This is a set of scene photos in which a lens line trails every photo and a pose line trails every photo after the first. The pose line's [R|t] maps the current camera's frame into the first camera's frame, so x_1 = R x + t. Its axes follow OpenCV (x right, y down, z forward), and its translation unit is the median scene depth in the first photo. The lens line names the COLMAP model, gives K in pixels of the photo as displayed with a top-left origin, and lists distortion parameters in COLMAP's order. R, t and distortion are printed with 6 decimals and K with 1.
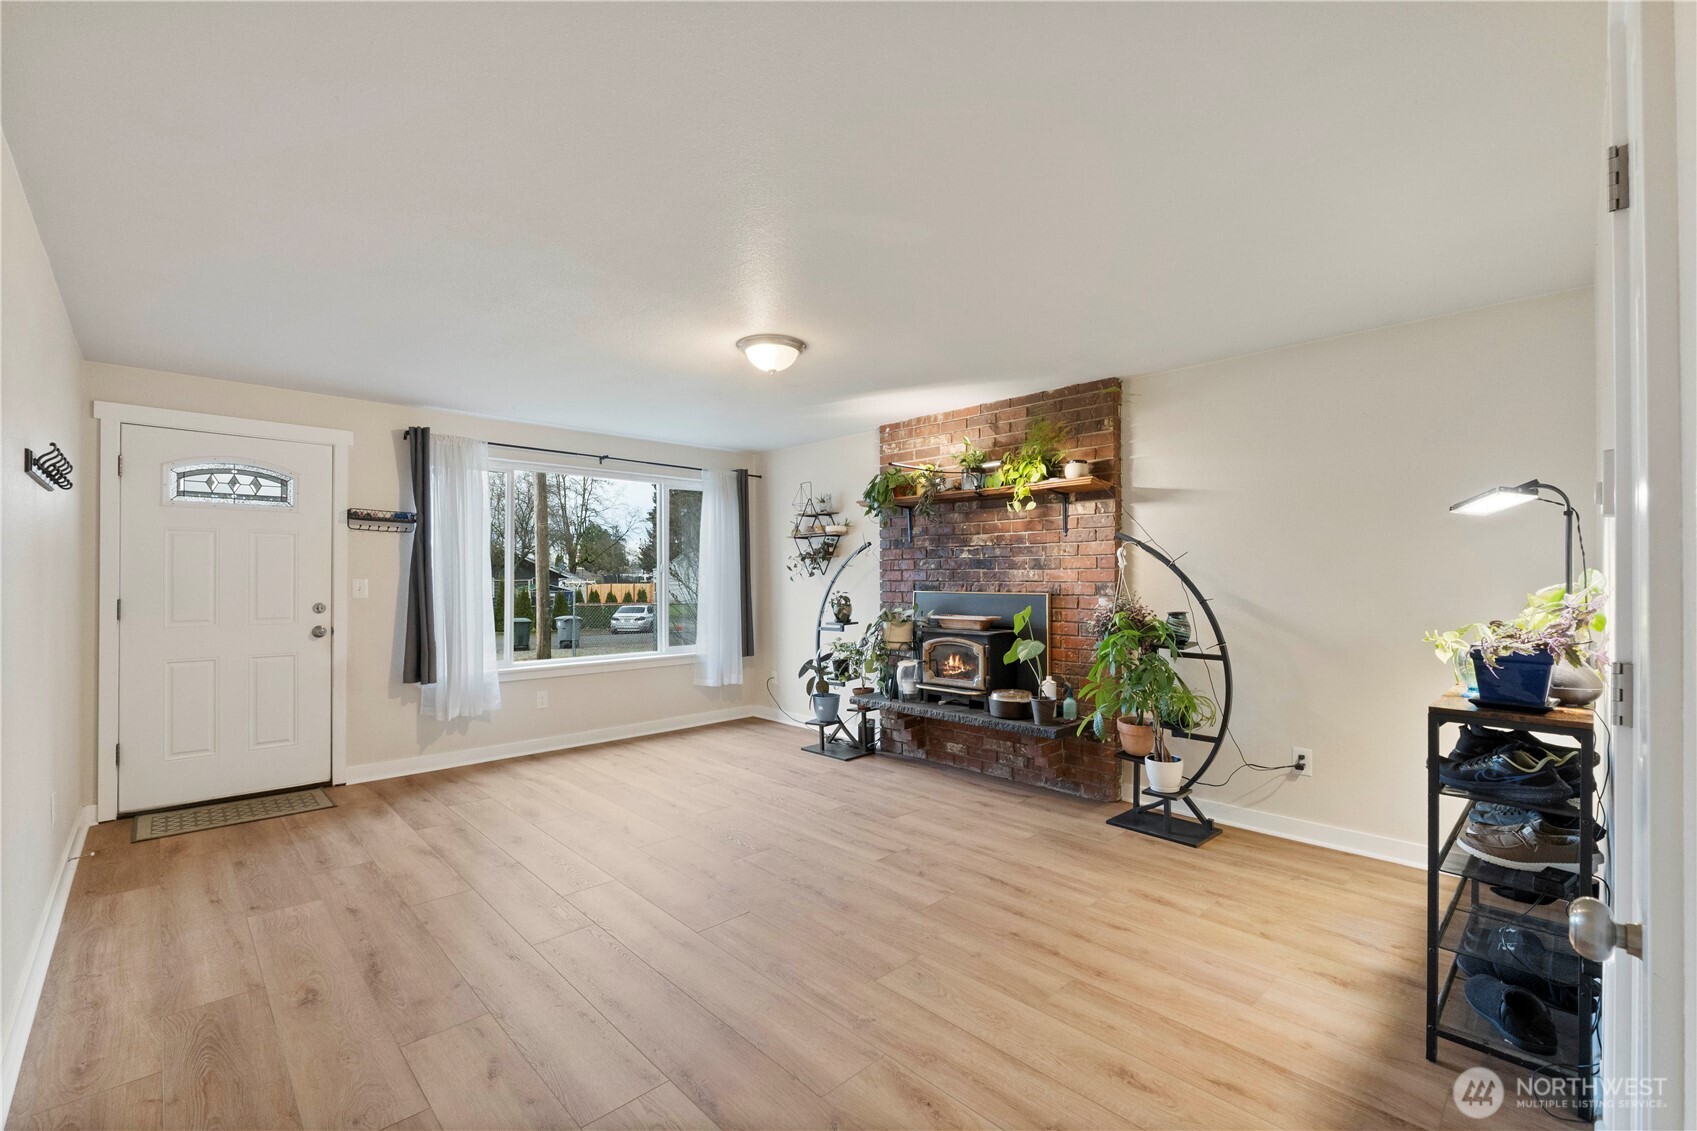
lens RADIAL K [[717.7, 0, 851.3], [0, 717.7, 571.8], [0, 0, 1]] dist [-0.009791, 0.000218]
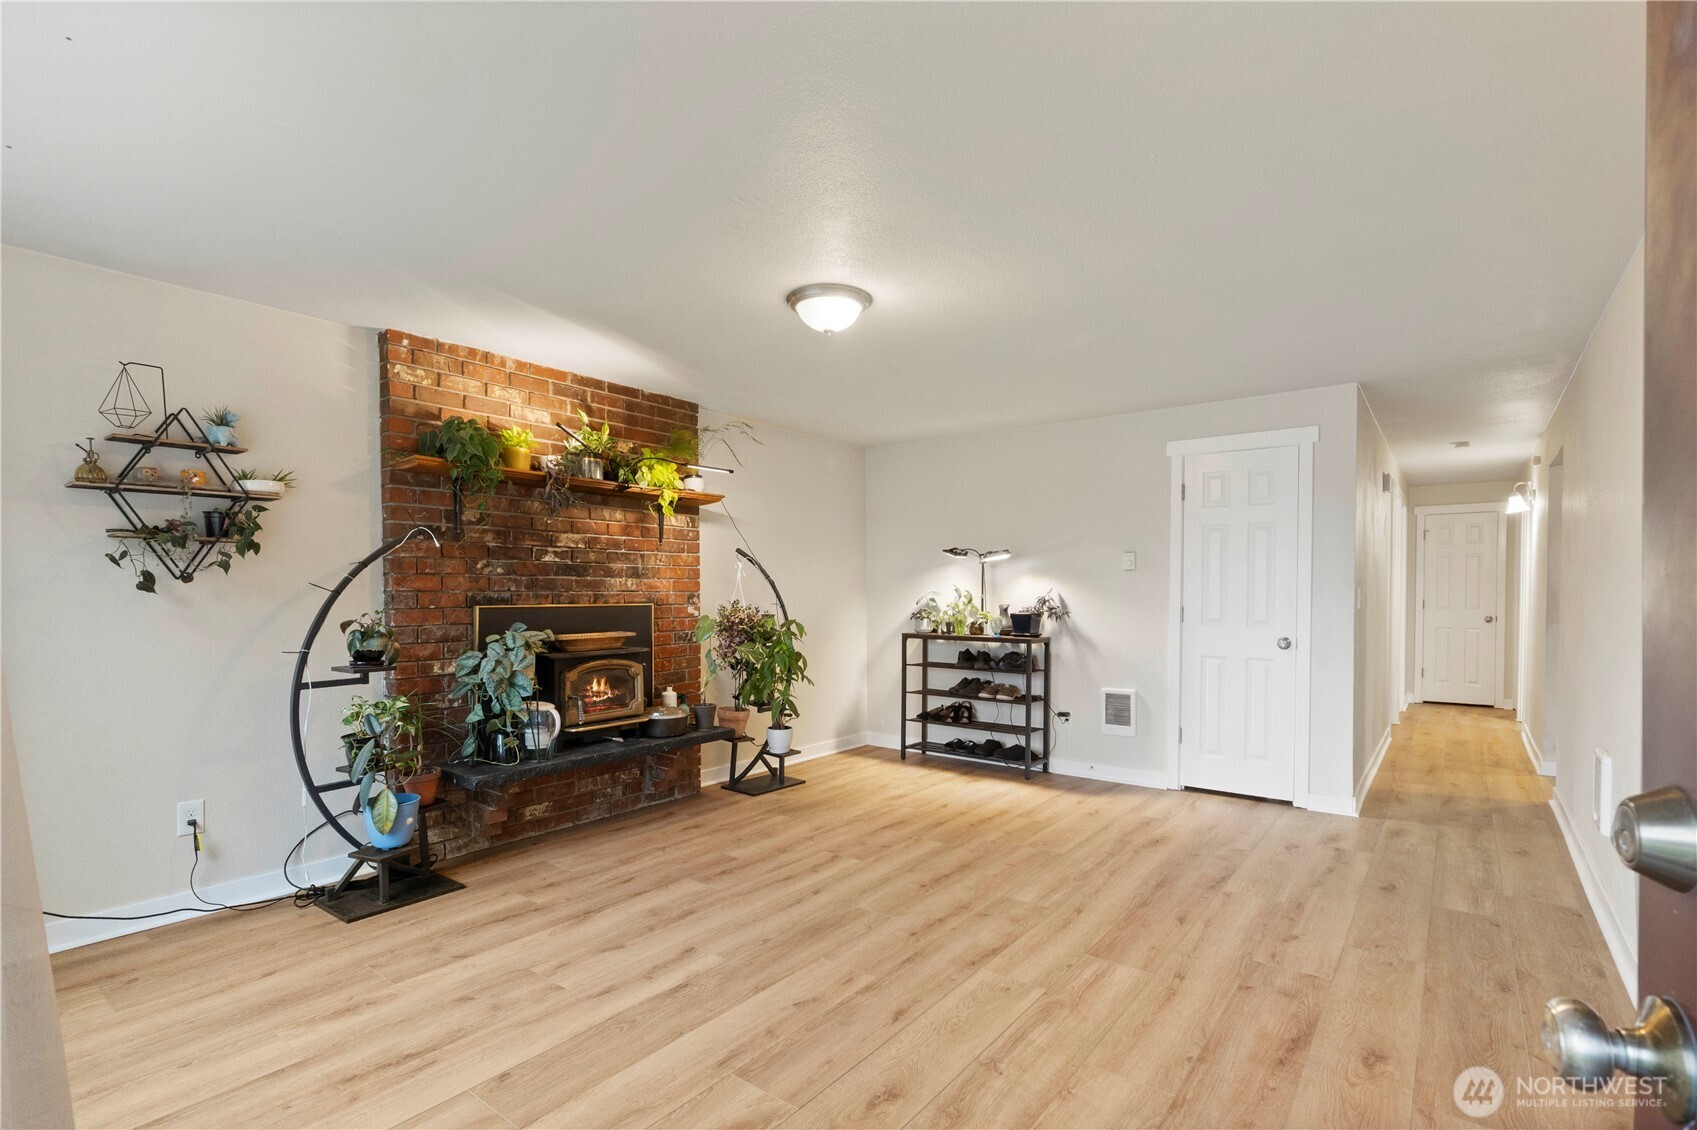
lens RADIAL K [[803.6, 0, 831.9], [0, 803.6, 598.0], [0, 0, 1]] dist [-0.003746, -0.001000]
pose [[-0.135661, -0.006454, 0.990734, -0.943777], [-0.007353, 0.999958, 0.005508, 0.017151], [-0.990728, -0.006538, -0.135703, 1.031781]]
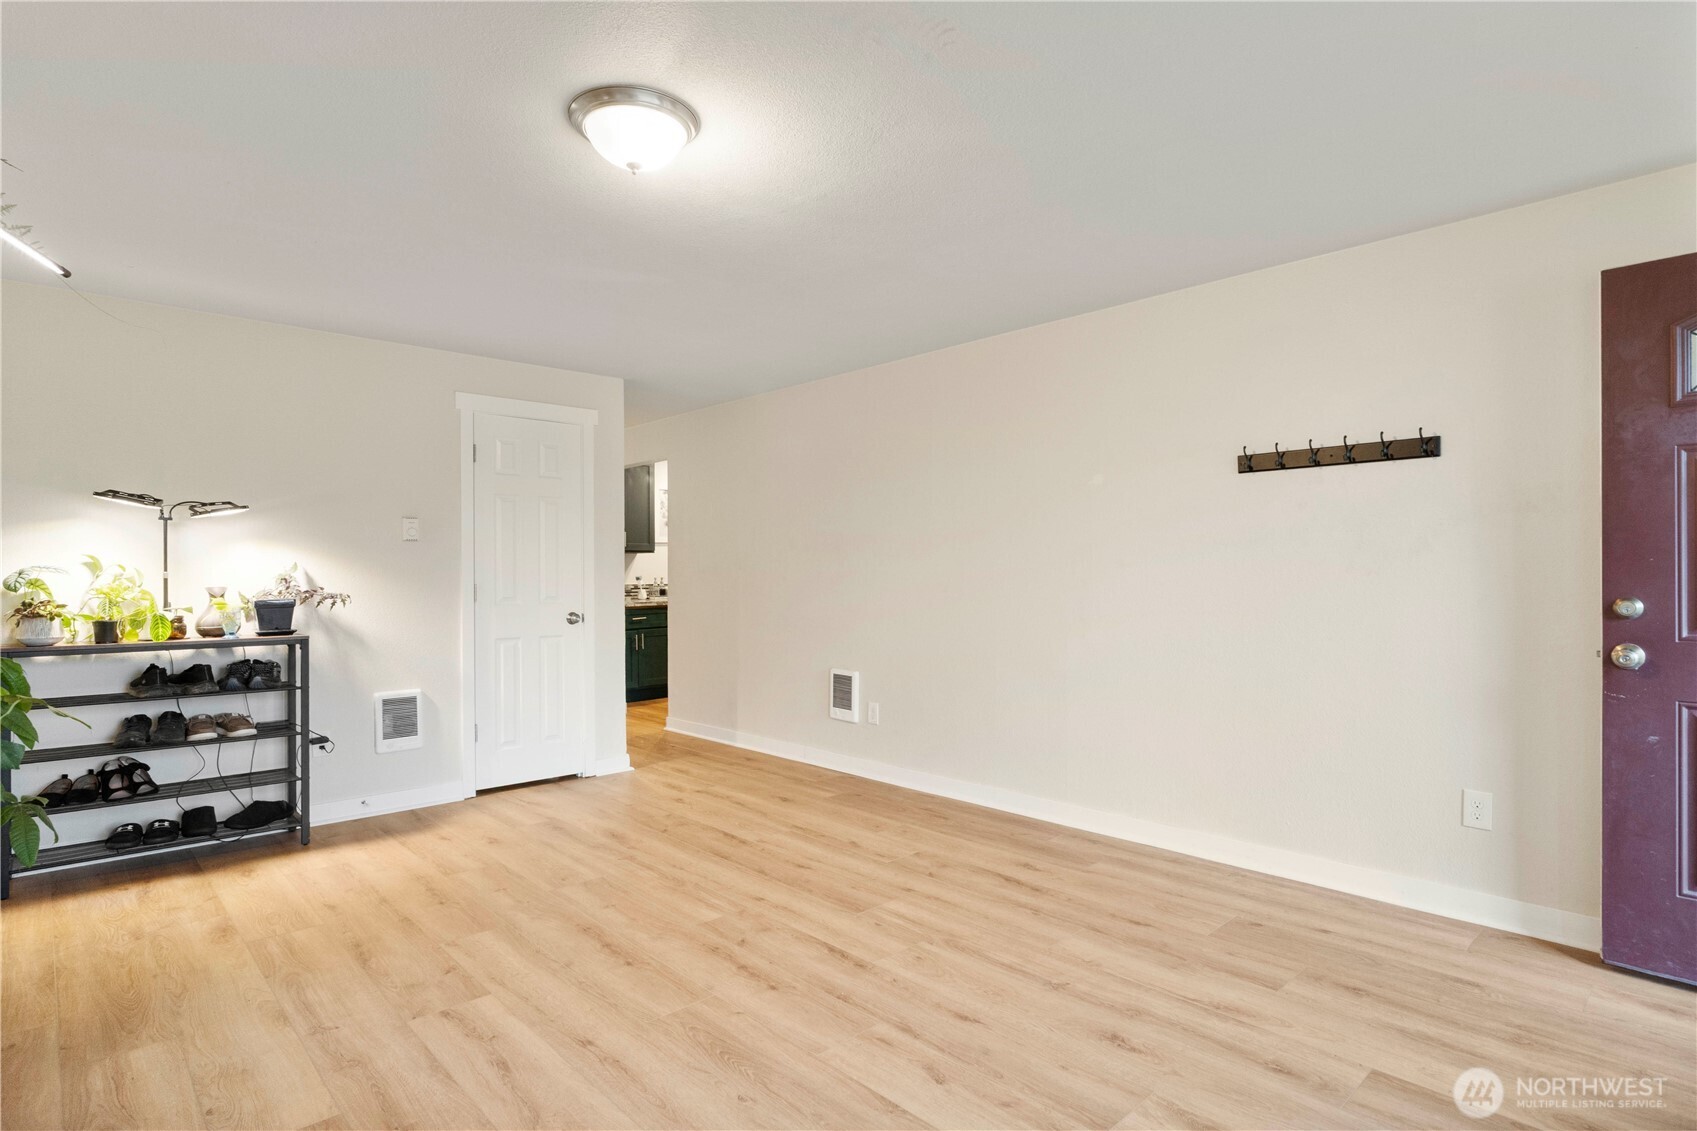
lens RADIAL K [[869.5, 0, 846.3], [0, 869.5, 570.3], [0, 0, 1]] dist [-0.006163, -0.000355]
pose [[-0.999819, 0.007261, 0.017594, -0.257354], [0.007110, 0.999937, -0.008629, 0.028704], [-0.017655, -0.008502, -0.999808, 1.520949]]
